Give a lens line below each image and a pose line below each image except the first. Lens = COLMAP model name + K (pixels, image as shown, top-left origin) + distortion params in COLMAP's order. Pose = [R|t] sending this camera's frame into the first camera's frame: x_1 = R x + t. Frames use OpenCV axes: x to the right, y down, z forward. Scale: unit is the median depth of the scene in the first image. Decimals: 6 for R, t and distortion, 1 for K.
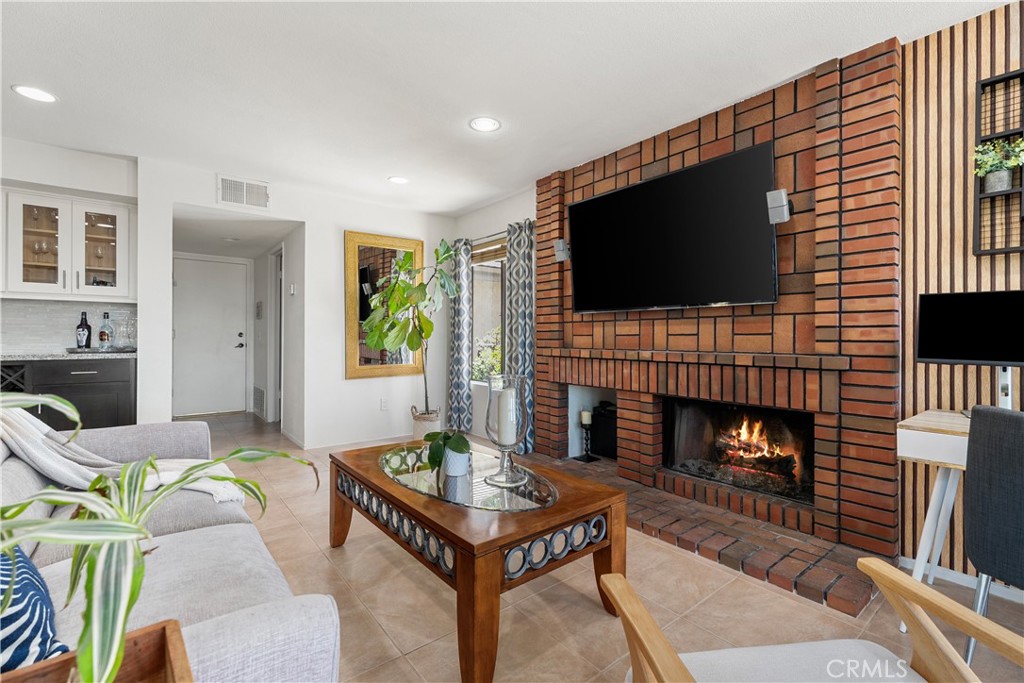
lens RADIAL K [[438.2, 0, 514.3], [0, 438.2, 335.2], [0, 0, 1]] dist [-0.010644, 0.000291]
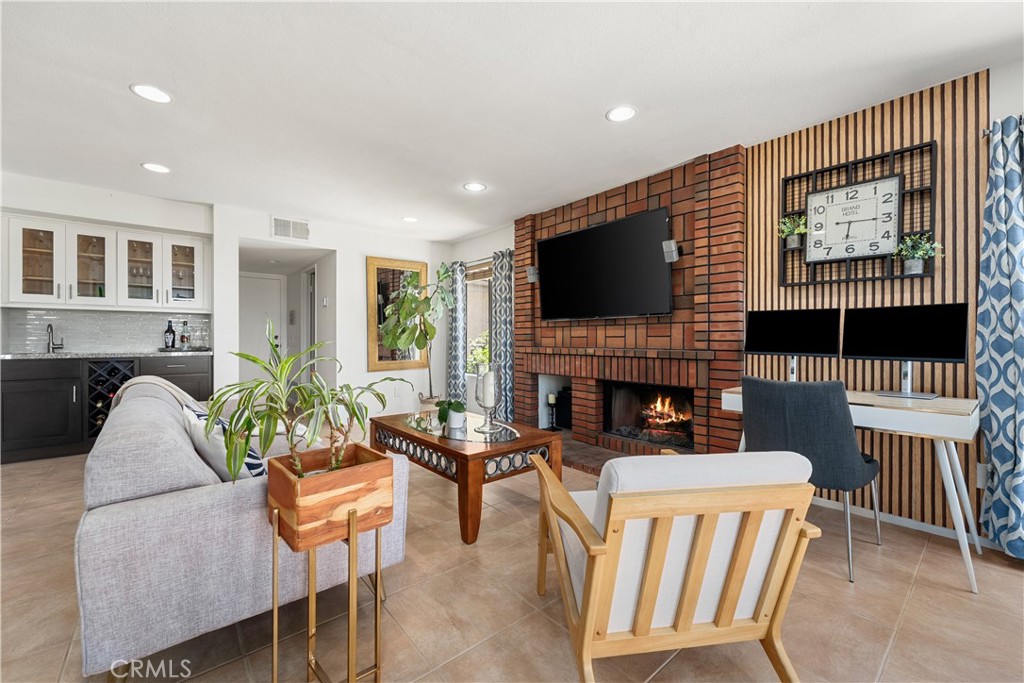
lens RADIAL K [[406.2, 0, 514.4], [0, 406.2, 337.5], [0, 0, 1]] dist [-0.003831, -0.000198]
pose [[0.999726, -0.002261, 0.023293, 0.026326], [0.002227, 0.999996, 0.001484, -0.001103], [-0.023297, -0.001432, 0.999728, -0.287028]]
